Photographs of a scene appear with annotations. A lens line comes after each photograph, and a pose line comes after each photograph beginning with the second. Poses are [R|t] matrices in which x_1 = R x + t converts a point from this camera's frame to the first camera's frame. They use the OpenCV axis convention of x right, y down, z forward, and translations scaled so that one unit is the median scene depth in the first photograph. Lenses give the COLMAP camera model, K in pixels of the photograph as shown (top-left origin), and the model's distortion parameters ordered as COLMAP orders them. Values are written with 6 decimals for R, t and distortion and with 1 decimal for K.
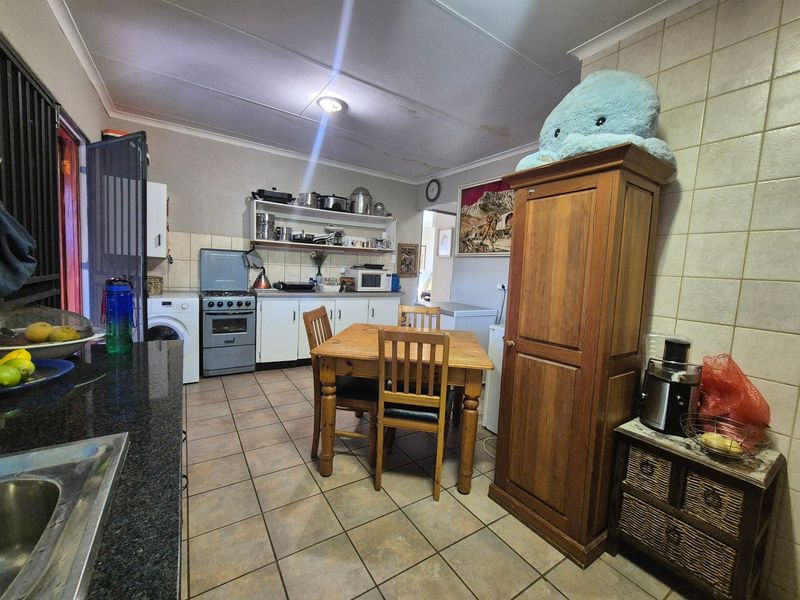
lens RADIAL K [[328.5, 0, 401.3], [0, 328.5, 297.9], [0, 0, 1]] dist [-0.002721, -0.000179]
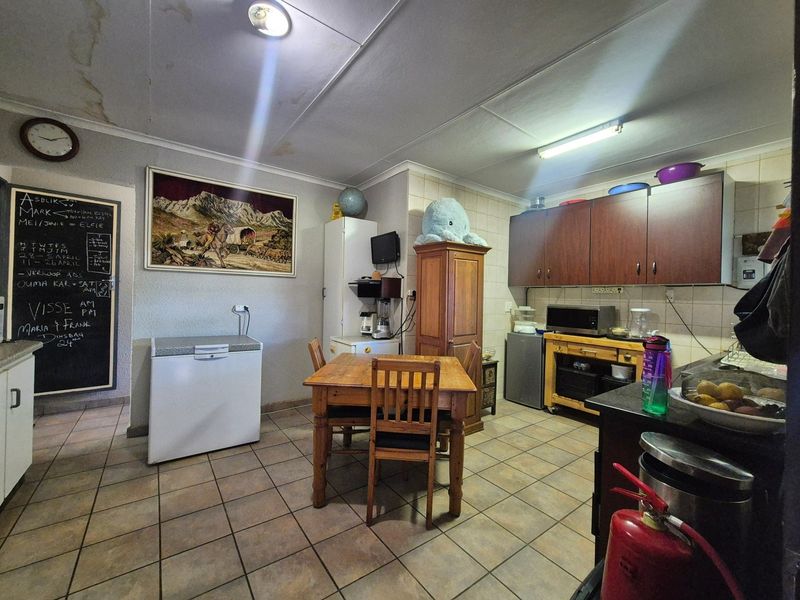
lens RADIAL K [[328.5, 0, 399.7], [0, 328.5, 295.5], [0, 0, 1]] dist [-0.002721, -0.000179]
pose [[-0.049524, -0.057695, 0.997105, -0.575580], [0.052677, 0.996790, 0.060293, -0.094840], [-0.997383, 0.055511, -0.046326, 0.576313]]
